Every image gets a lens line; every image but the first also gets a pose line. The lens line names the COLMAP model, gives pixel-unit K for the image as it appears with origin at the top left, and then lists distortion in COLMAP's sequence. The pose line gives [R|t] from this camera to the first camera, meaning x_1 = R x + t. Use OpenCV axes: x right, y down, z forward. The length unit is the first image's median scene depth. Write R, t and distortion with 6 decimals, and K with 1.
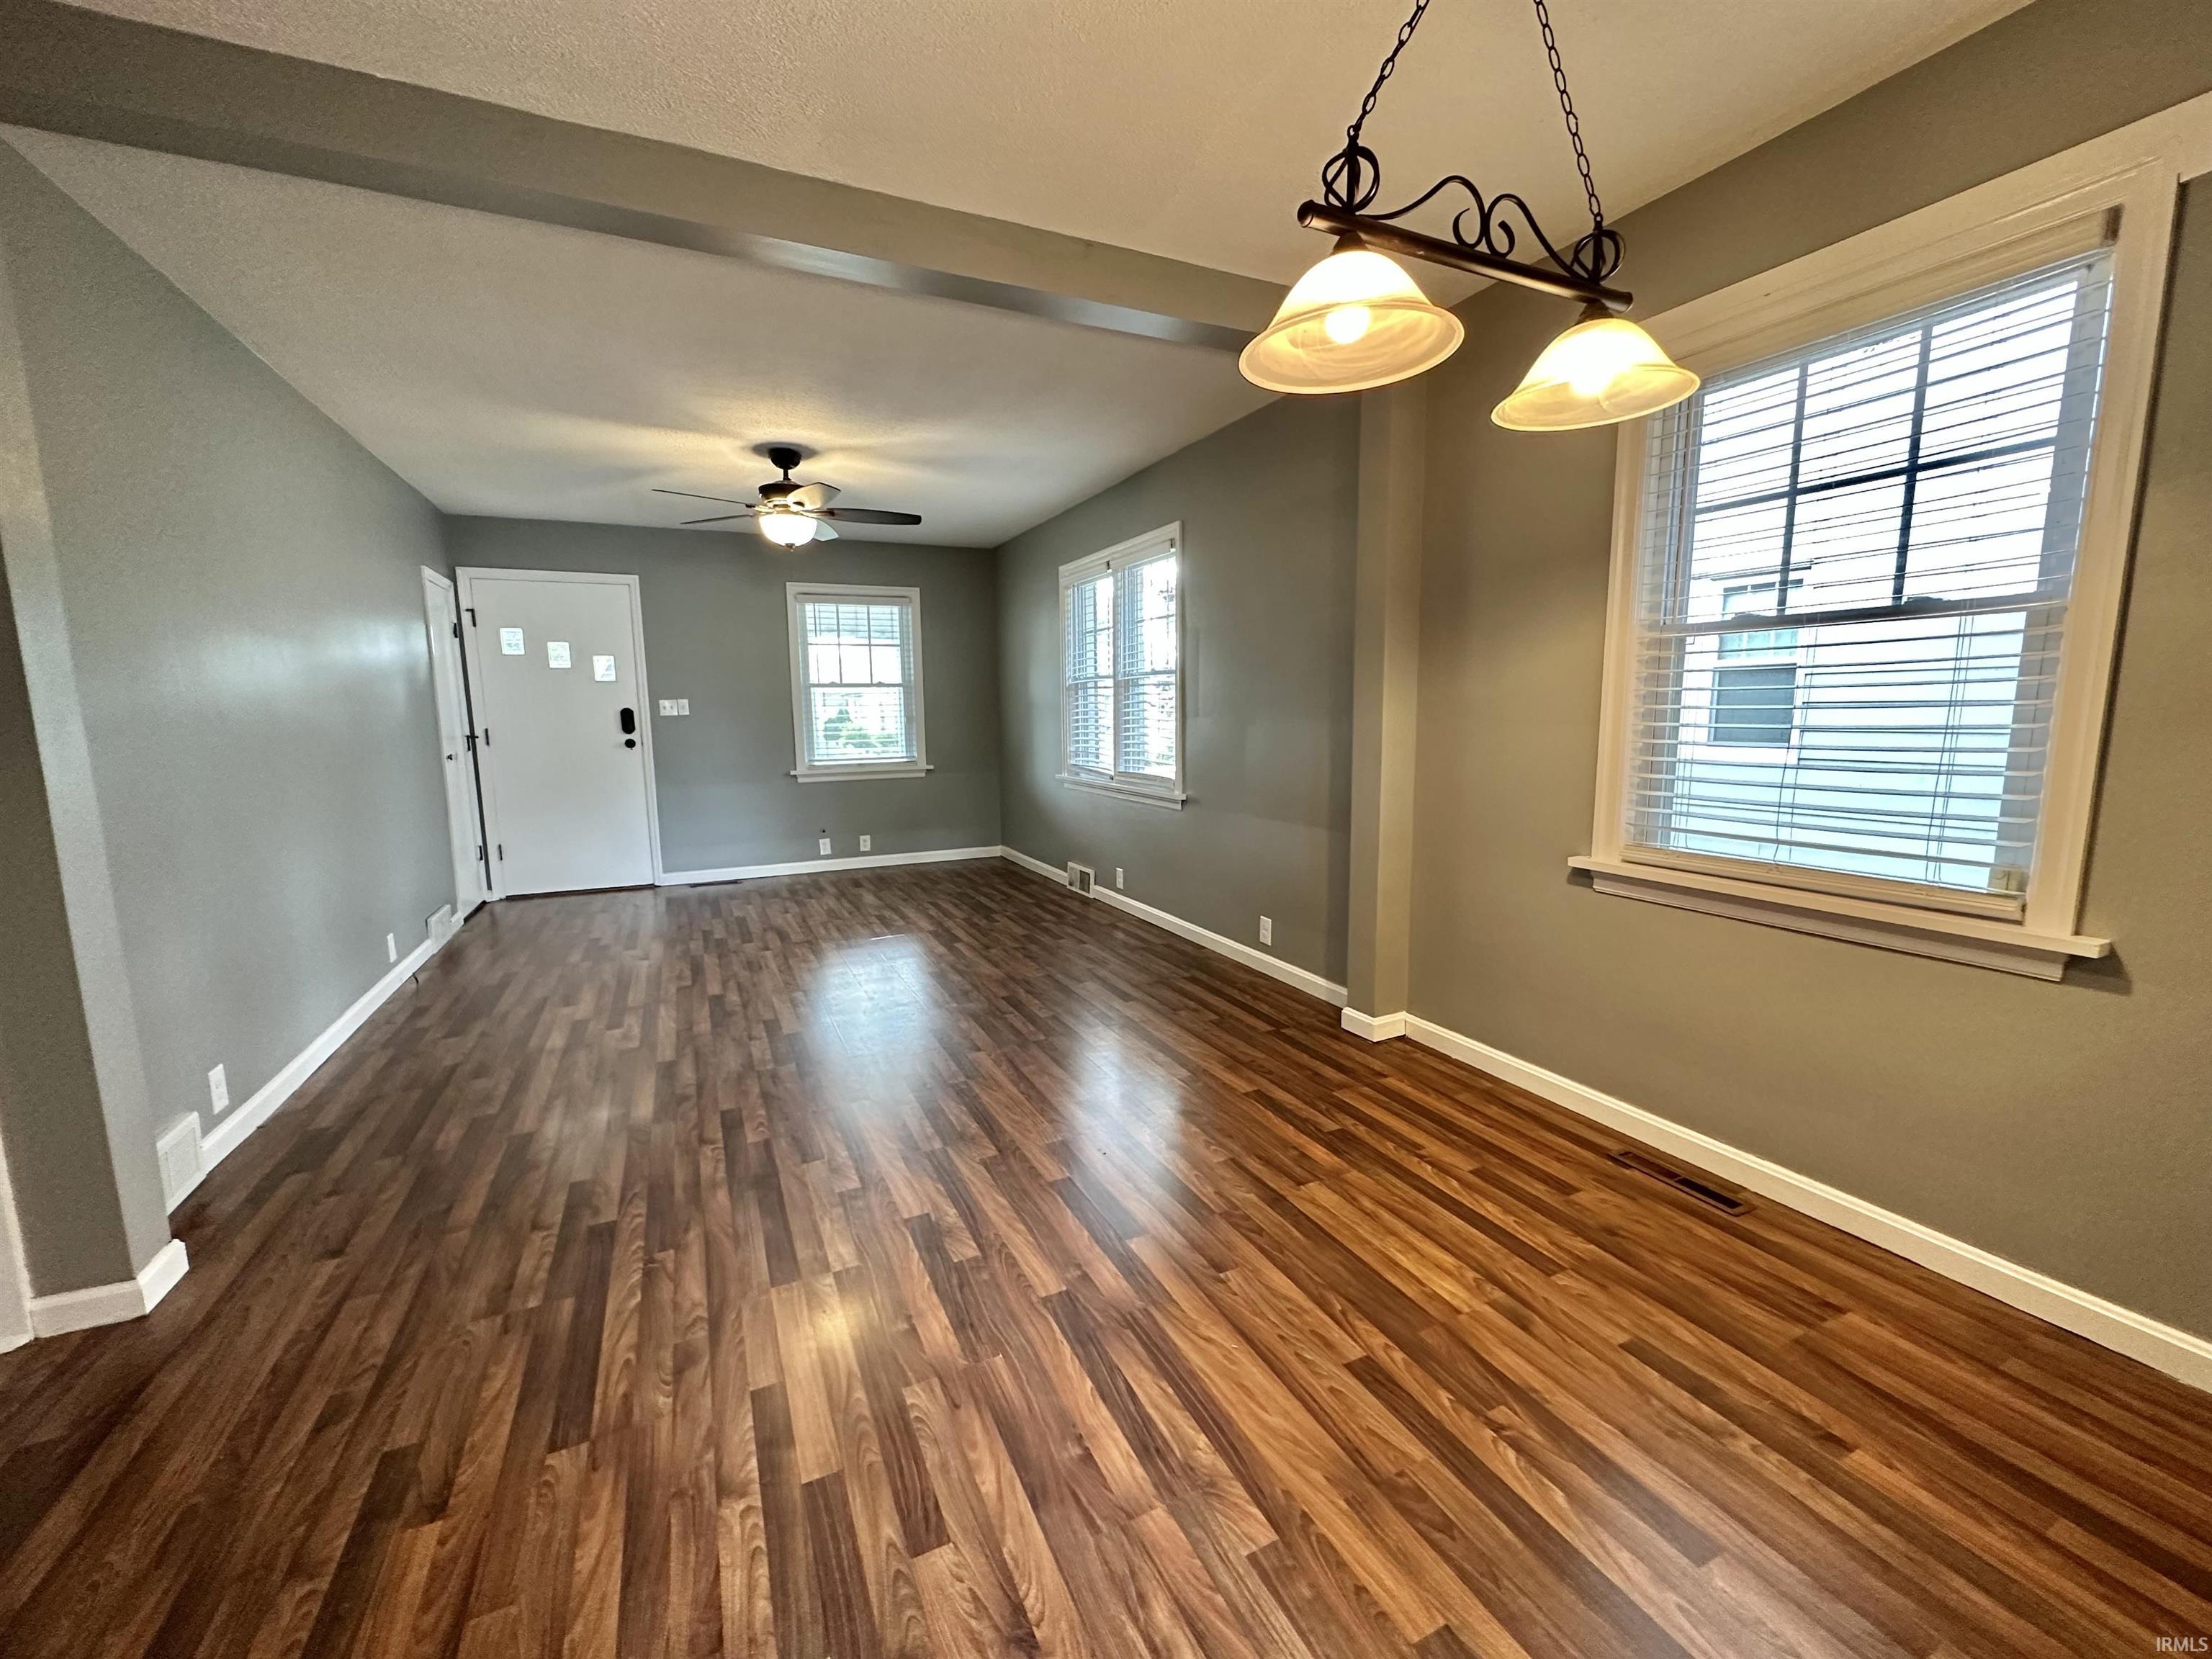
lens RADIAL K [[881.8, 0, 1104.9], [0, 881.8, 831.3], [0, 0, 1]] dist [-0.003438, 0.000688]
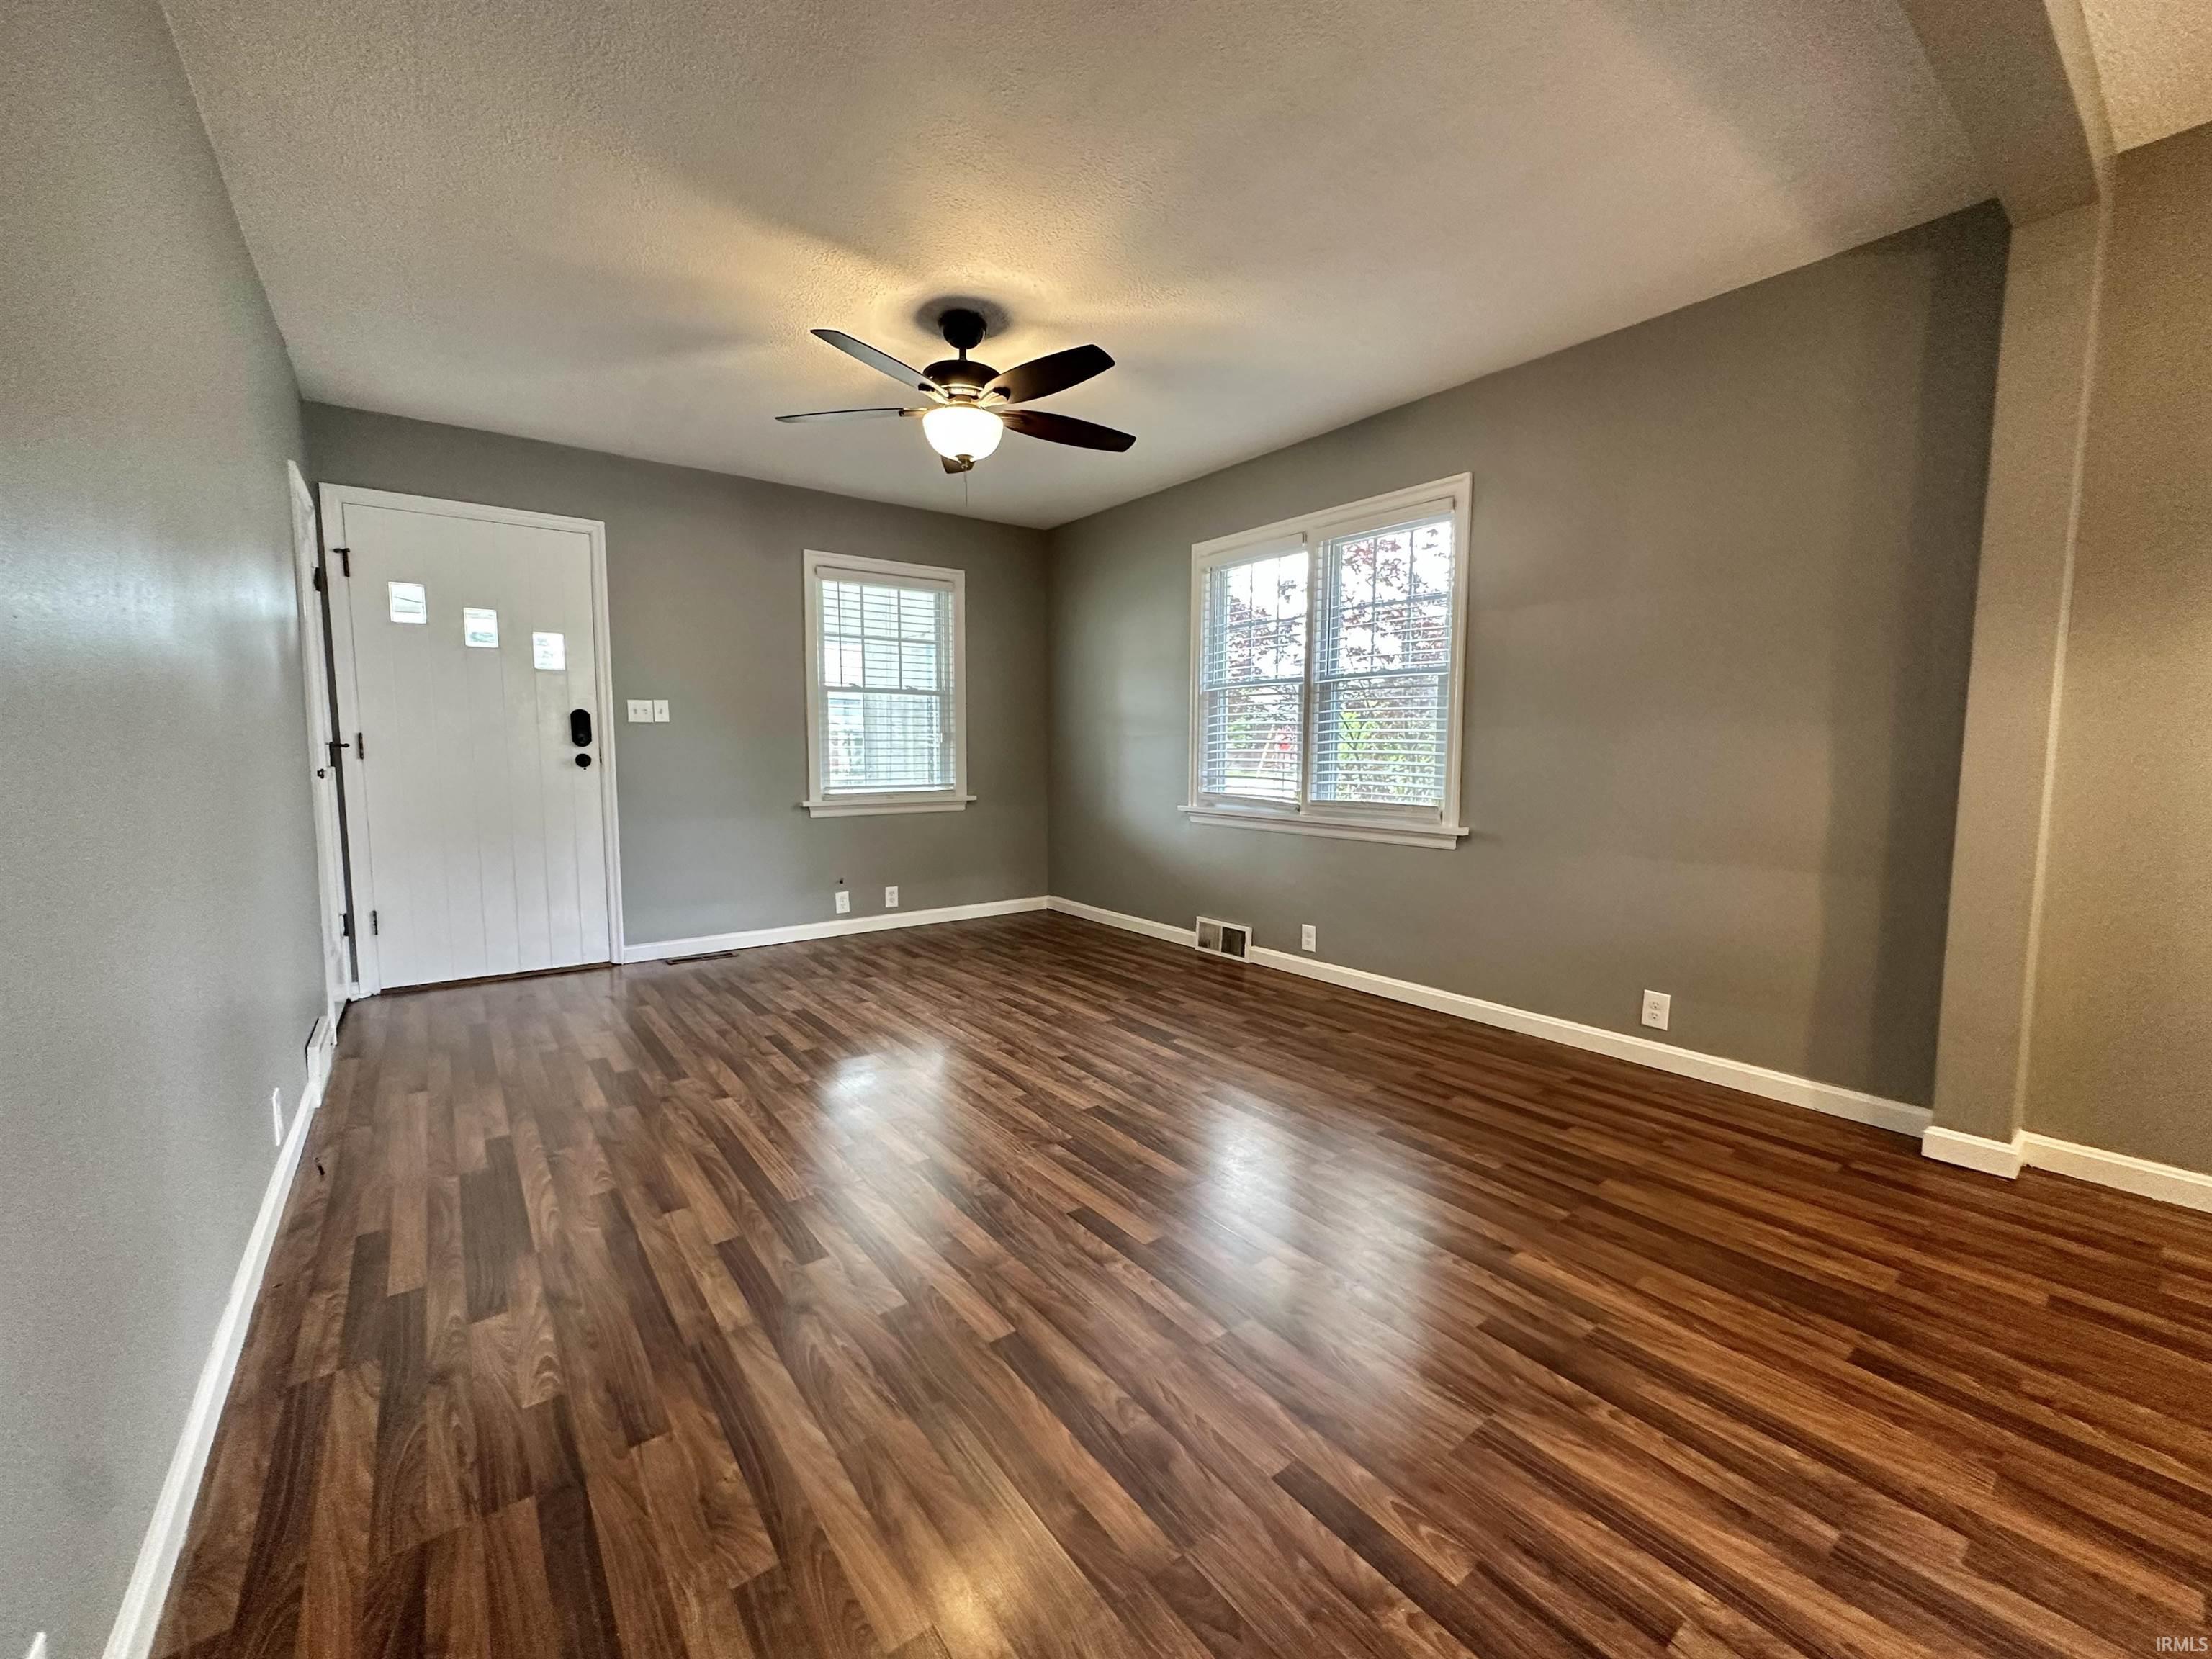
lens RADIAL K [[881.8, 0, 1104.9], [0, 881.8, 831.3], [0, 0, 1]] dist [-0.003438, 0.000688]
pose [[0.978777, -0.004000, 0.204889, -0.291976], [0.013422, 0.998914, -0.044619, -0.007541], [-0.204488, 0.046422, 0.977768, 0.249639]]
